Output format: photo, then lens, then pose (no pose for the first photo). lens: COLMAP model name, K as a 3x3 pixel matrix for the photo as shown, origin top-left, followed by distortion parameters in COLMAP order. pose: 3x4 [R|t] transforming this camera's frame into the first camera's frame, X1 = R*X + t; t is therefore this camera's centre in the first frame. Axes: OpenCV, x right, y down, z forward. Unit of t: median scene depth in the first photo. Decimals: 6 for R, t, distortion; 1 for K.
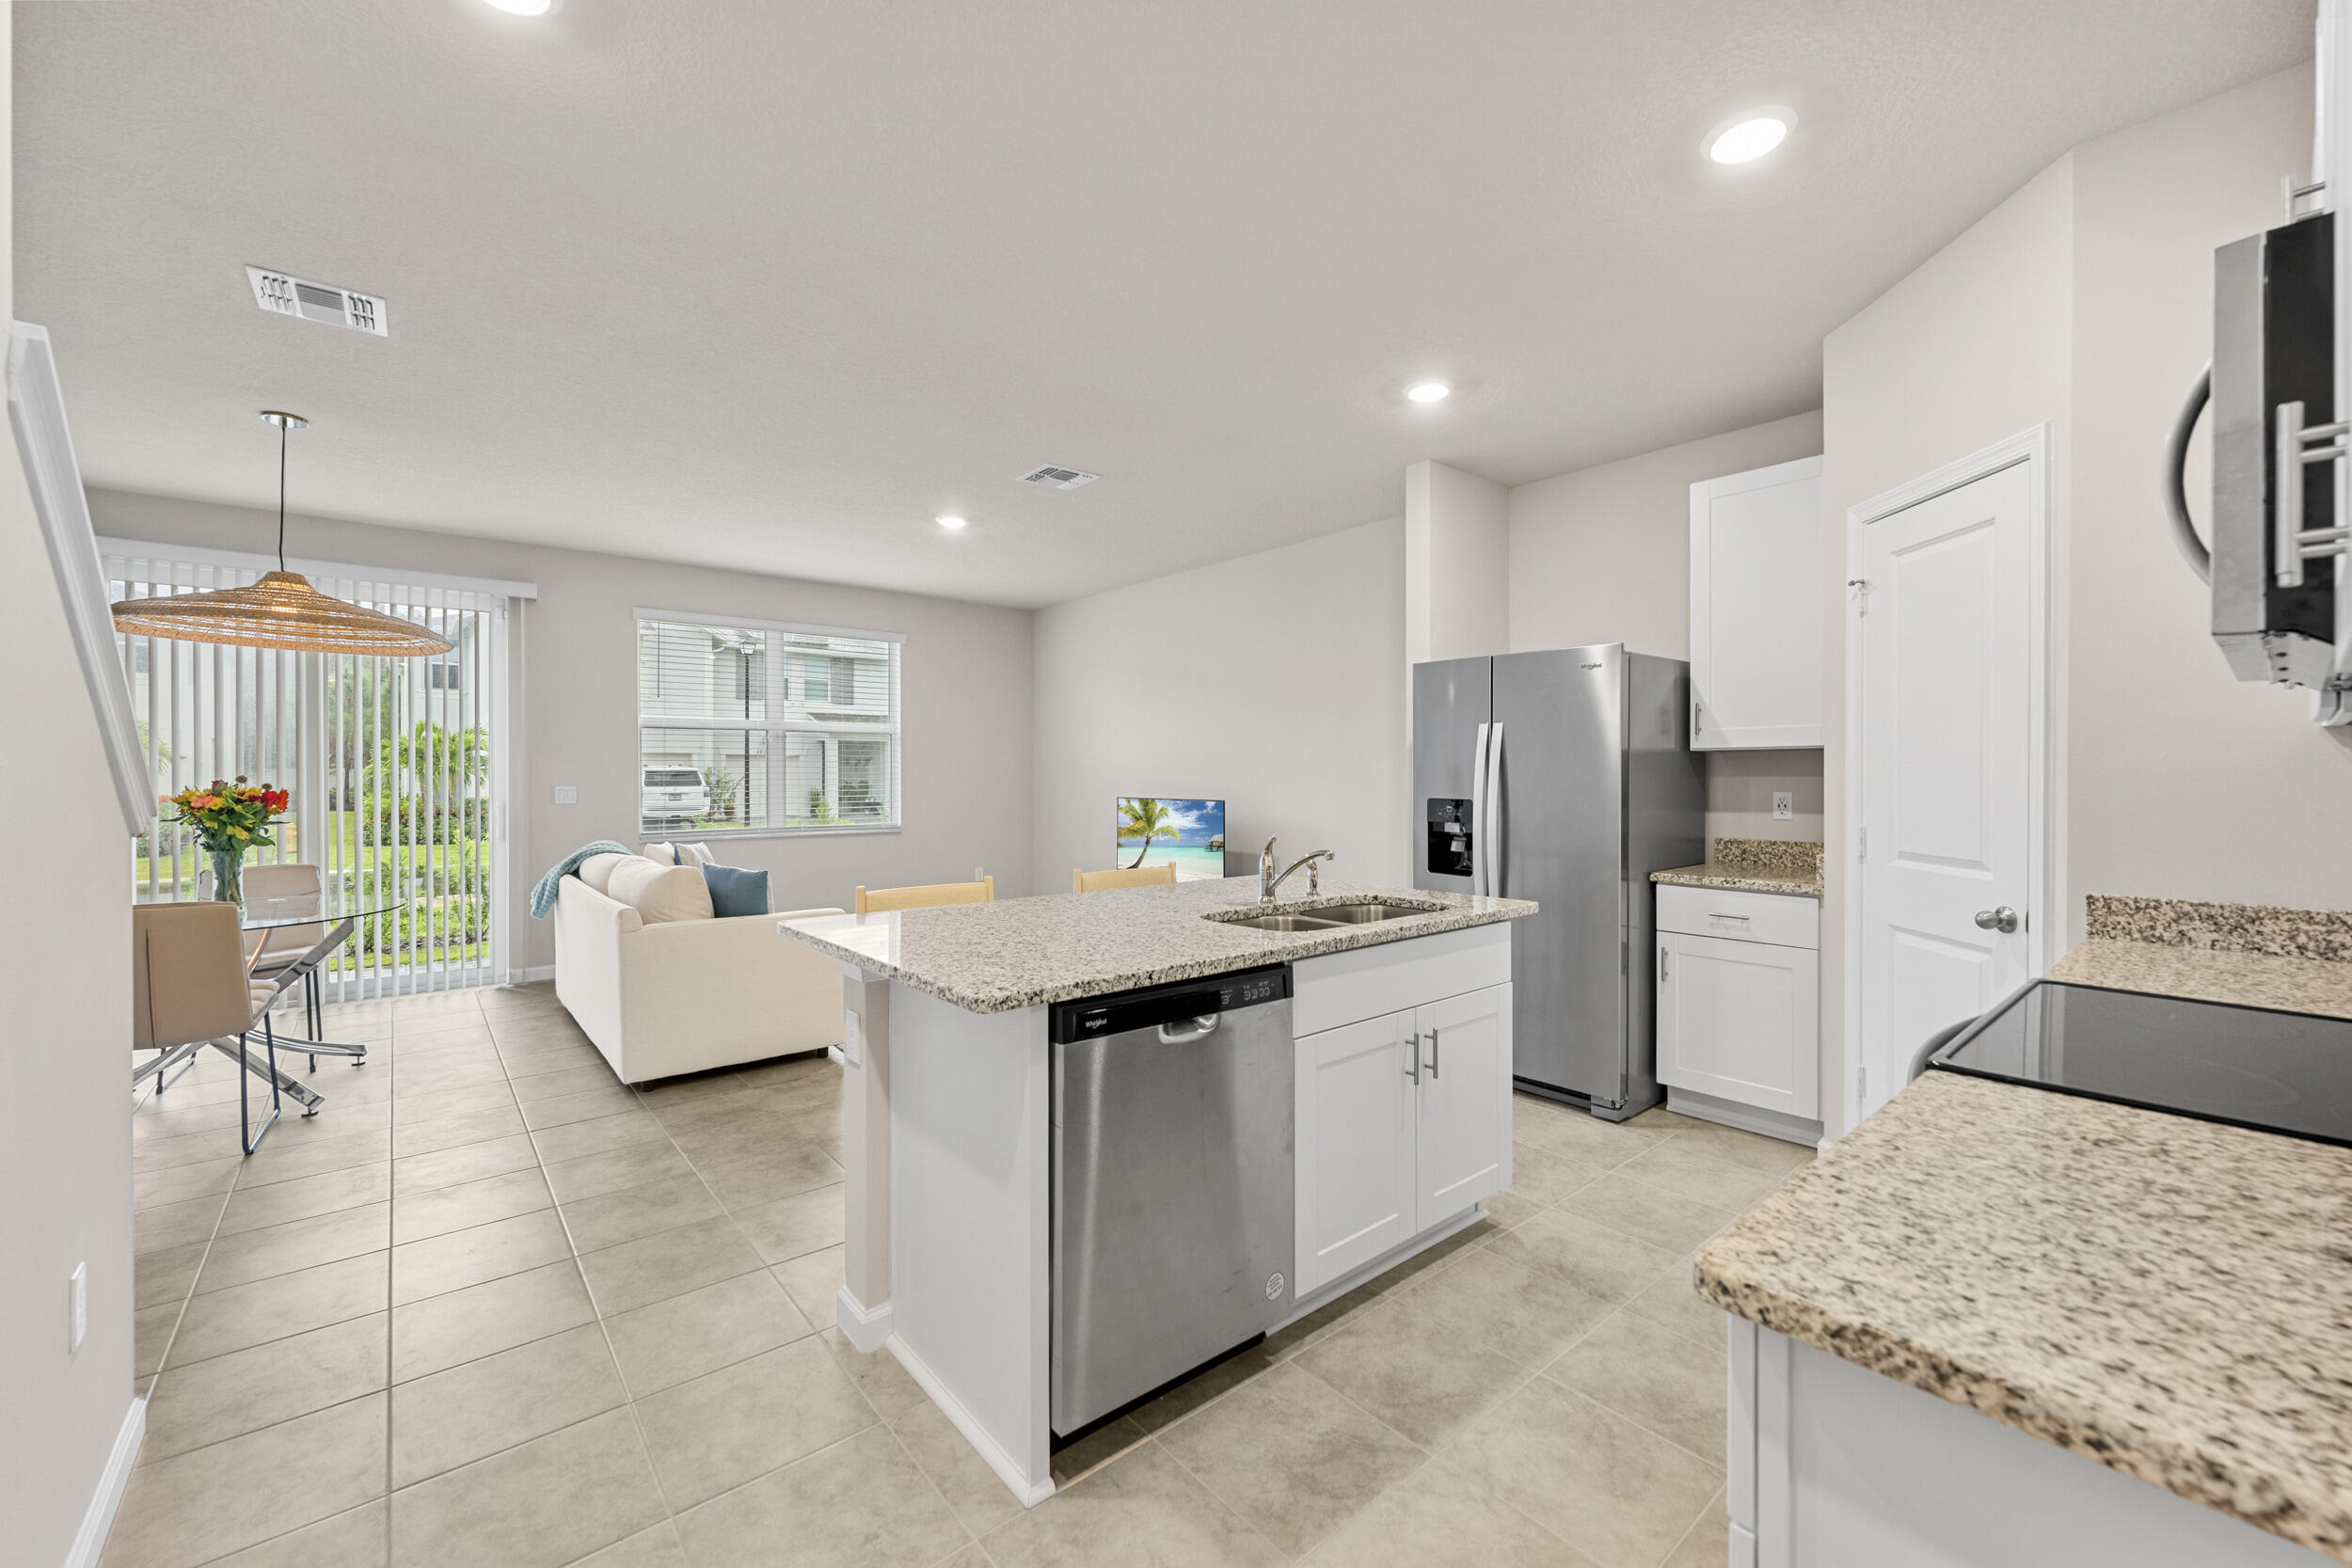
lens RADIAL K [[936.1, 0, 1177.6], [0, 936.1, 773.7], [0, 0, 1]] dist [-0.001116, -0.000684]
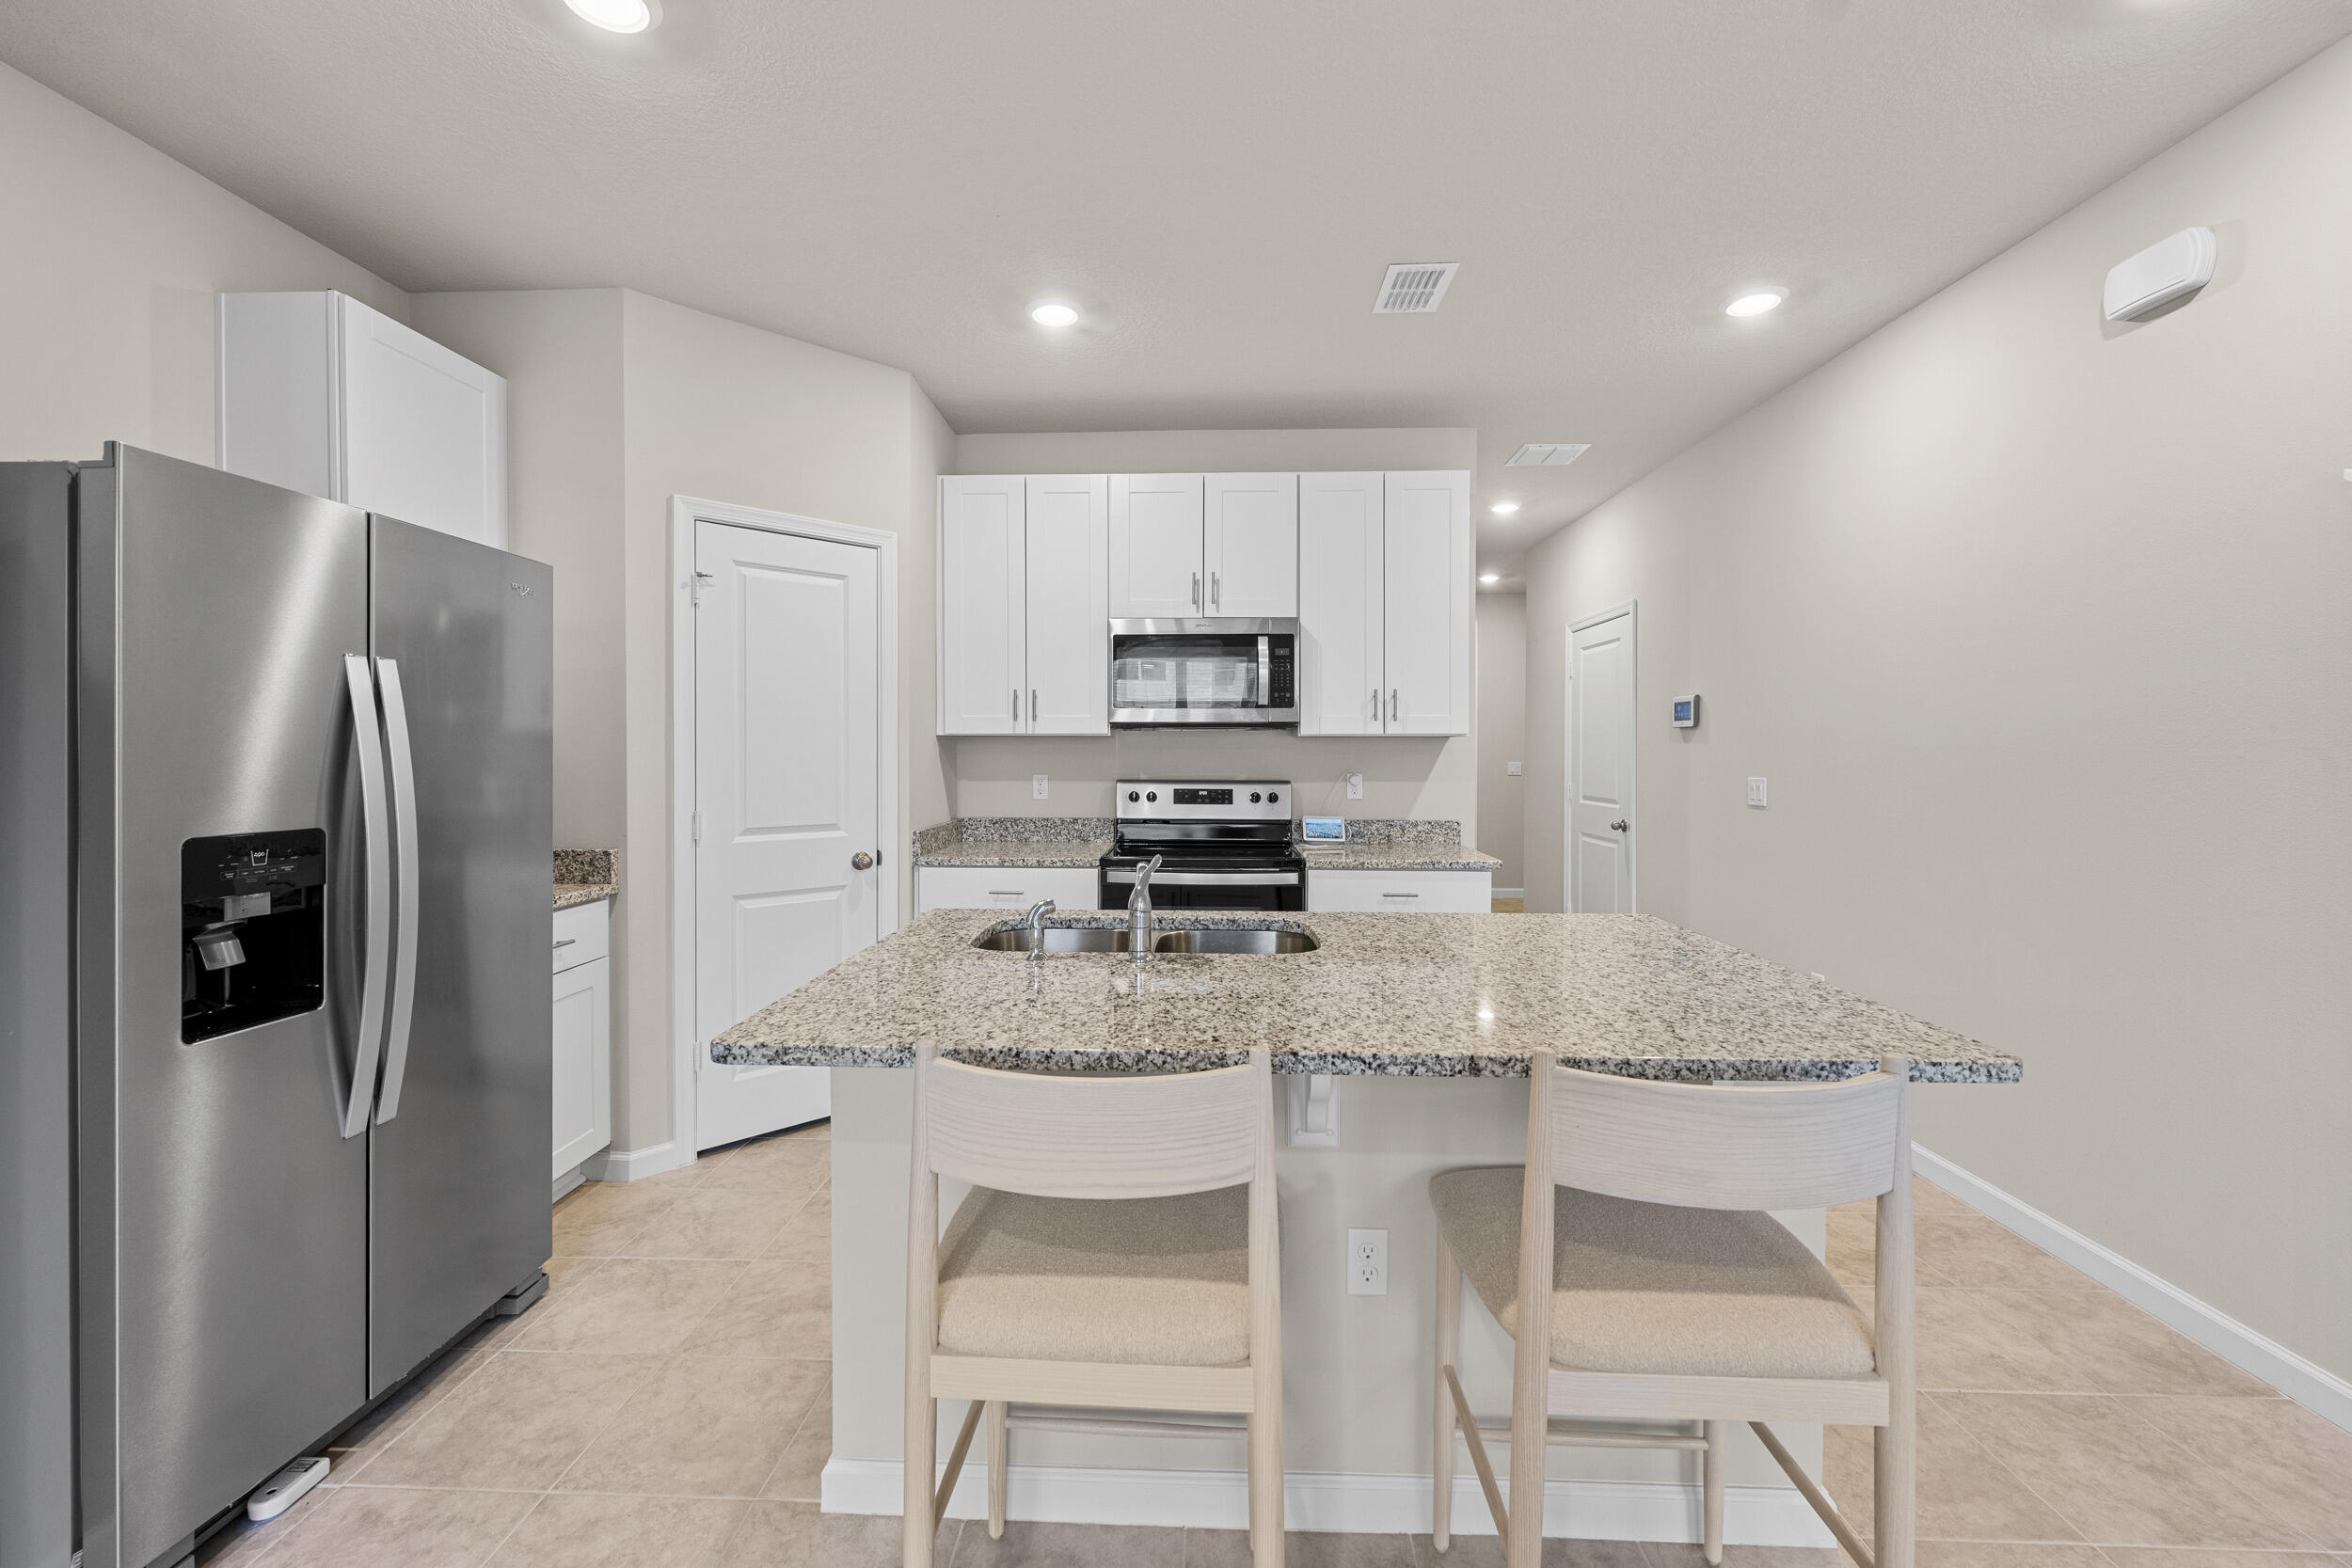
lens RADIAL K [[936.1, 0, 1164.2], [0, 936.1, 755.8], [0, 0, 1]] dist [-0.001116, -0.000684]
pose [[-0.738055, -0.003910, 0.674729, -0.283531], [-0.000979, 0.999988, 0.004724, -0.008547], [-0.674740, 0.002826, -0.738050, 1.150380]]
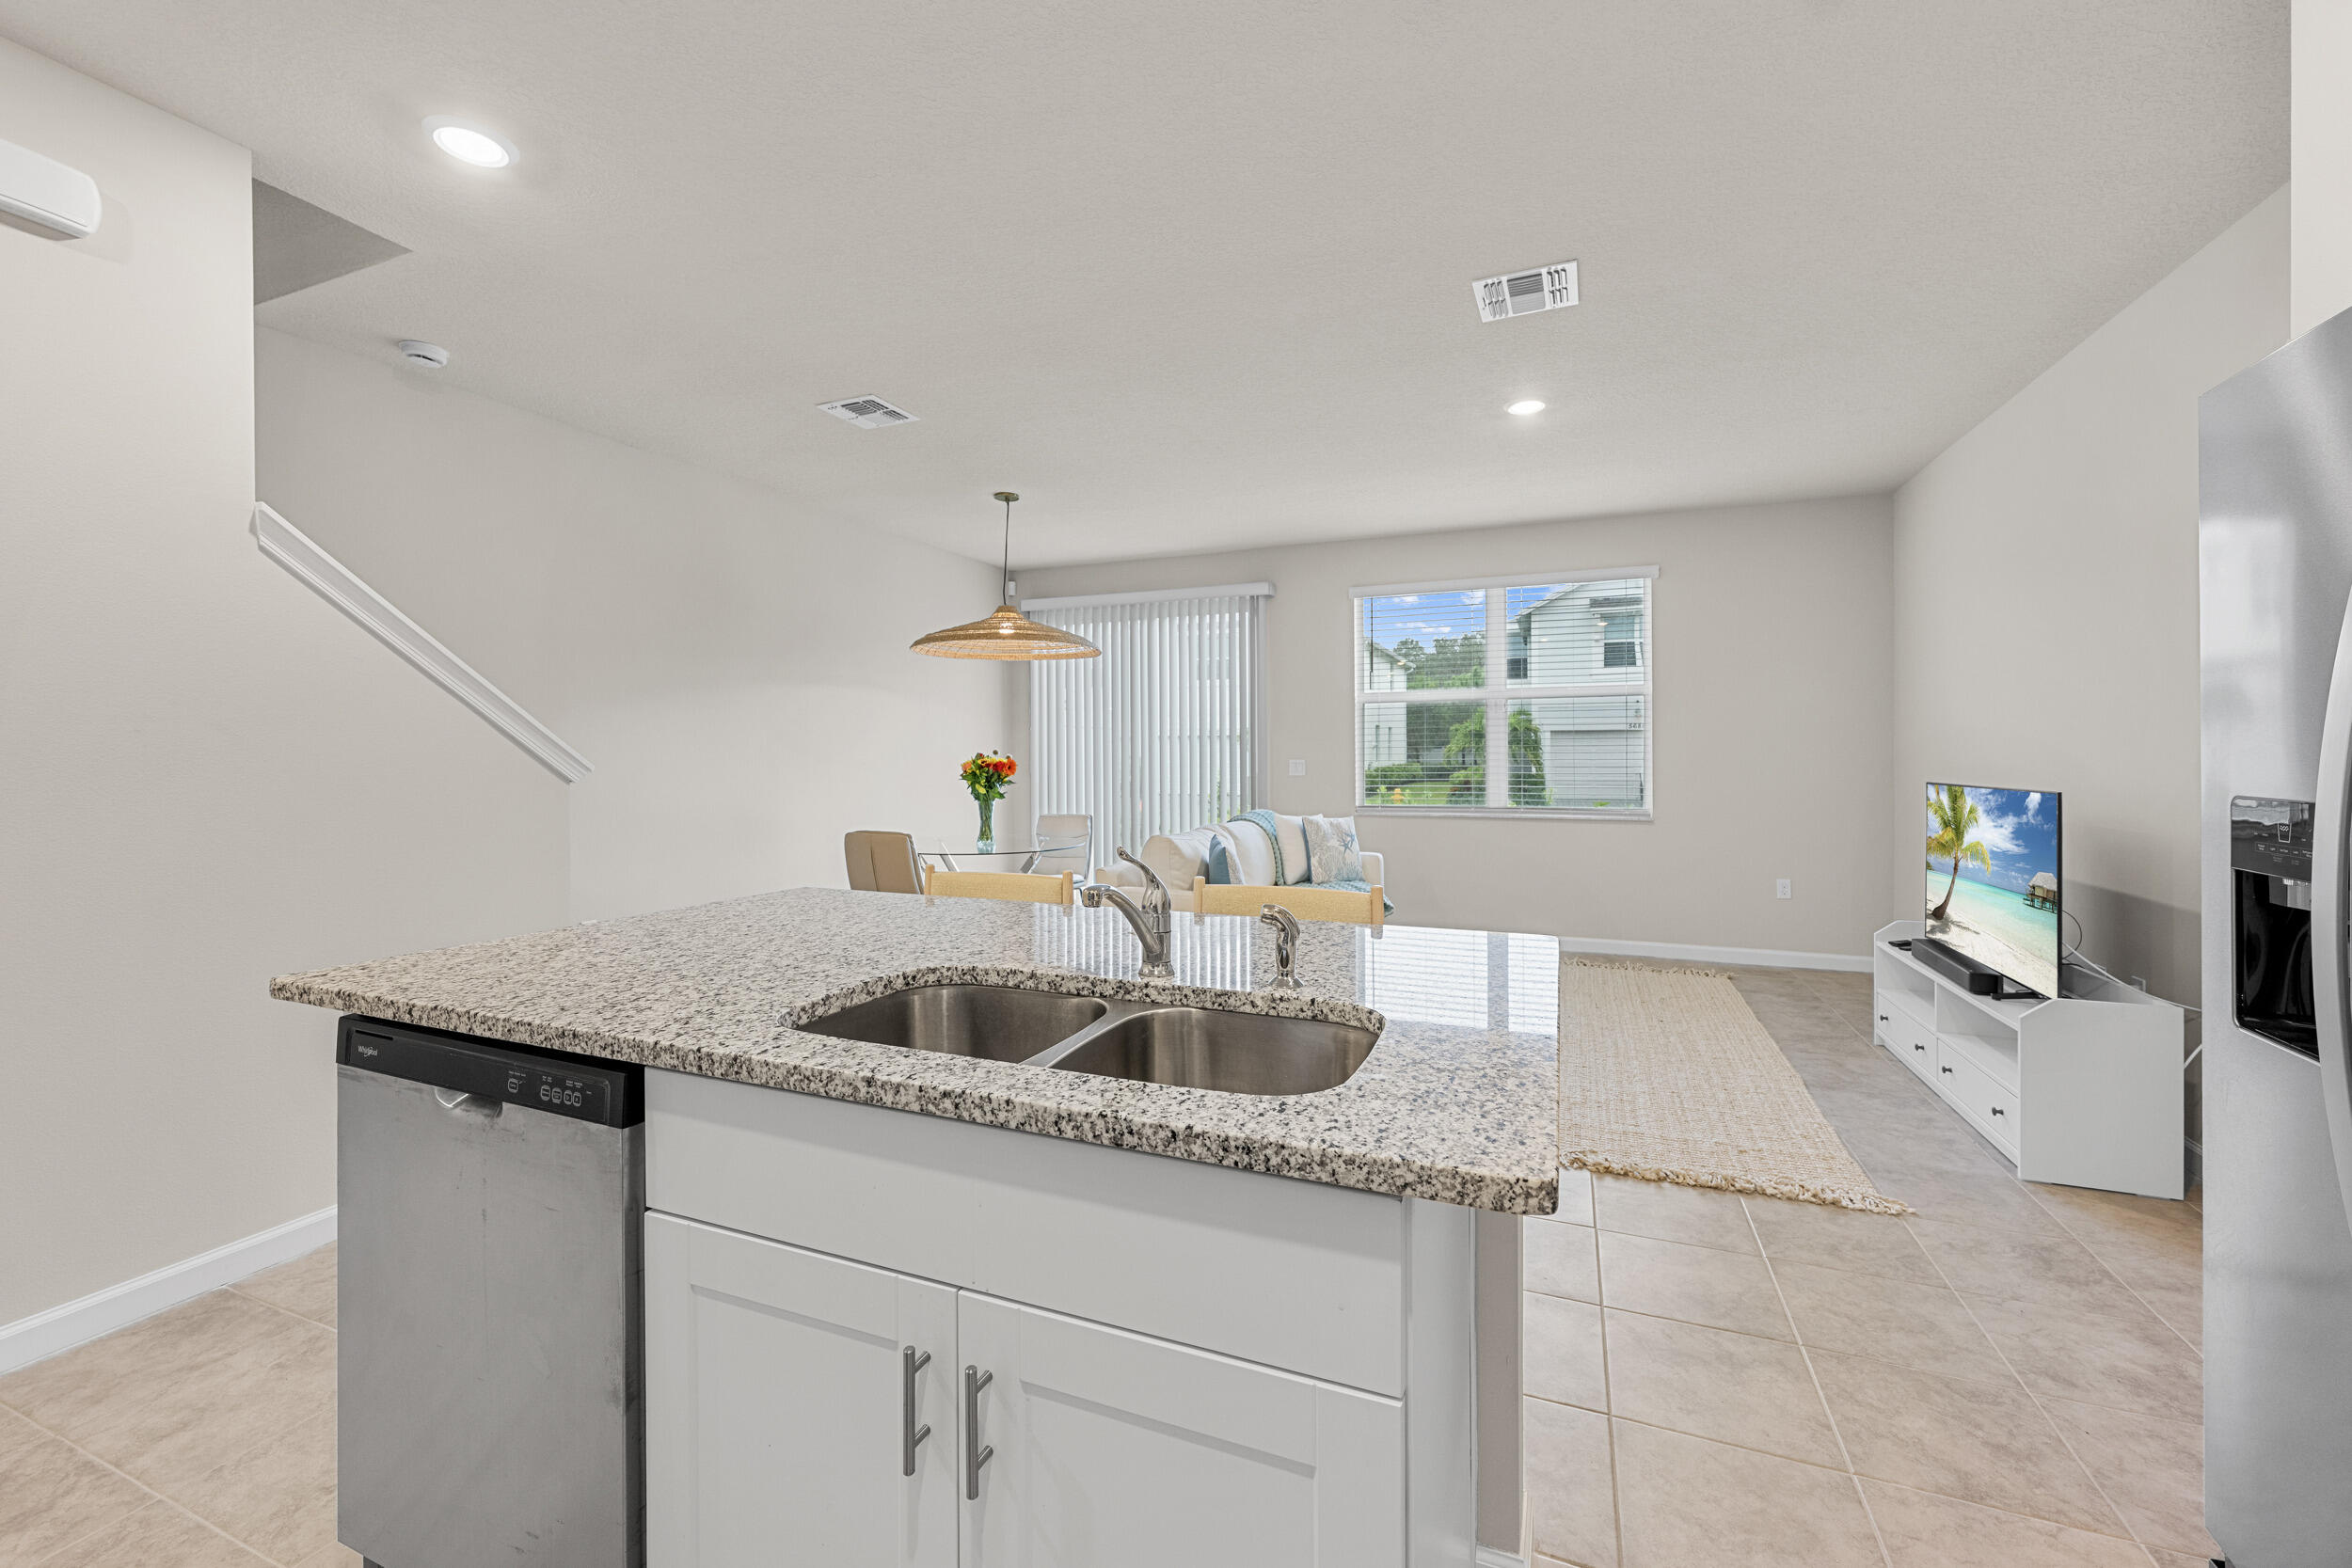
lens RADIAL K [[936.1, 0, 1168.9], [0, 936.1, 754.9], [0, 0, 1]] dist [-0.001116, -0.000684]
pose [[0.458441, -0.001575, -0.888723, 0.434679], [0.003072, 0.999995, -0.000188, 0.012103], [0.888720, -0.002644, 0.458444, 0.595680]]
